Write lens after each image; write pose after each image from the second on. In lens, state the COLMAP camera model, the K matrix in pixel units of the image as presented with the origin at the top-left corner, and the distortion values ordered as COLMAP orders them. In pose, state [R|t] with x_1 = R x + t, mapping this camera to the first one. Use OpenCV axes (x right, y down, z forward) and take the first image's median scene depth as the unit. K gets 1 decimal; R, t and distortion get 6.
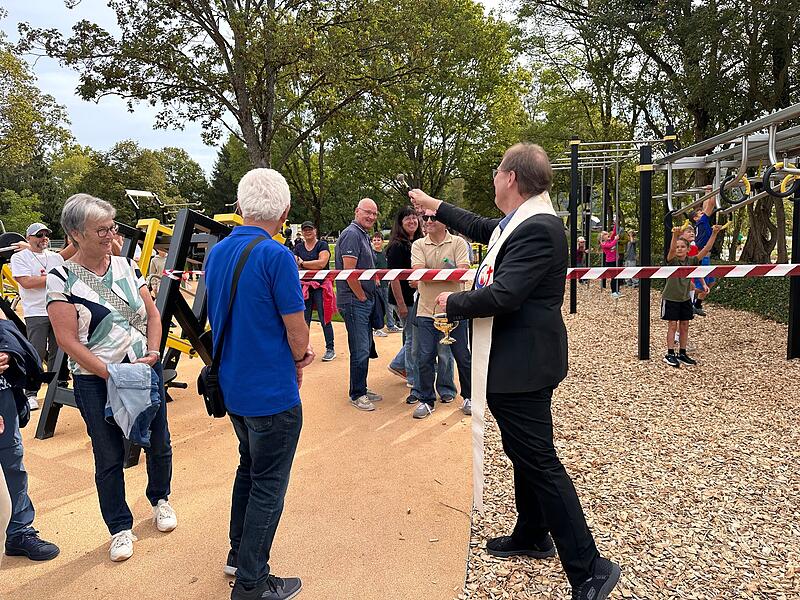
lens RADIAL K [[561.3, 0, 394.2], [0, 561.3, 296.0], [0, 0, 1]] dist [0.005454, -0.016339]
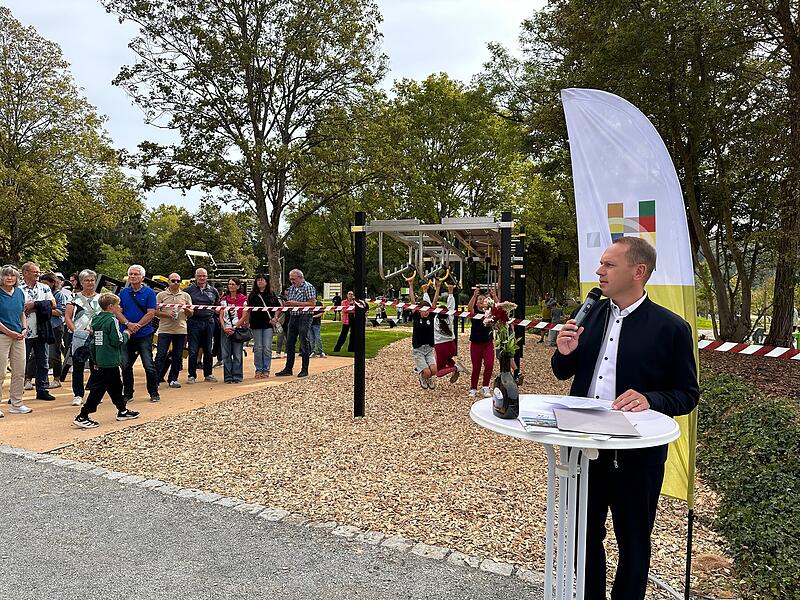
lens RADIAL K [[561.3, 0, 398.7], [0, 561.3, 301.7], [0, 0, 1]] dist [0.005454, -0.016339]
pose [[0.990724, 0.053437, -0.124945, 0.294603], [-0.066092, 0.992847, -0.099433, 0.034083], [0.118738, 0.106768, 0.987169, -0.320551]]
